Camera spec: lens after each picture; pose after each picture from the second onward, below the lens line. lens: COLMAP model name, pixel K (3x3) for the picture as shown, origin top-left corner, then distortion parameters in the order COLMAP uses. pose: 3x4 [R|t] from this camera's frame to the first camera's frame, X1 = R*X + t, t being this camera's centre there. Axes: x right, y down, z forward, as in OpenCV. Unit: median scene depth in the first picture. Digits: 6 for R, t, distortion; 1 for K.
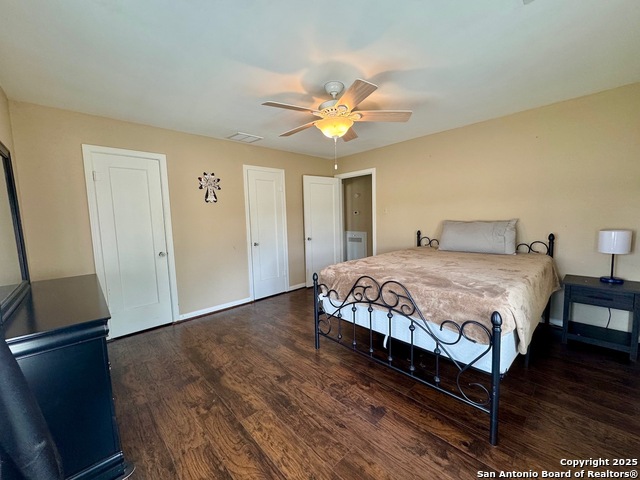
lens RADIAL K [[256.3, 0, 320.0], [0, 256.3, 240.0], [0, 0, 1]] dist [-0.002286, -0.000042]
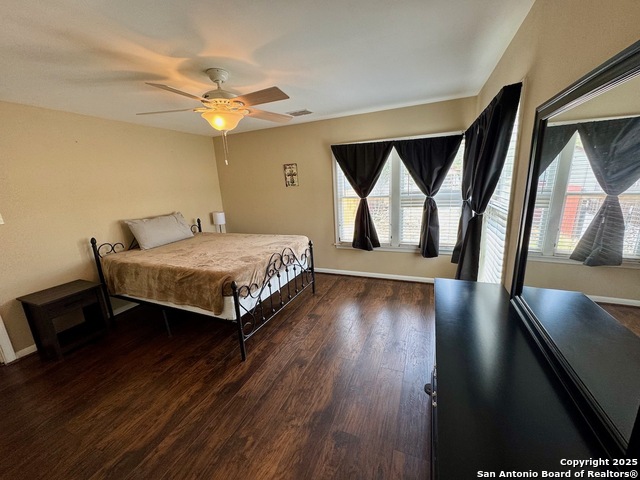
lens RADIAL K [[256.3, 0, 320.0], [0, 256.3, 240.0], [0, 0, 1]] dist [-0.002286, -0.000042]
pose [[-0.403791, -0.150764, 0.902343, -1.047628], [0.149842, 0.962109, 0.227803, -0.184913], [-0.902497, 0.227193, -0.365900, 1.181887]]
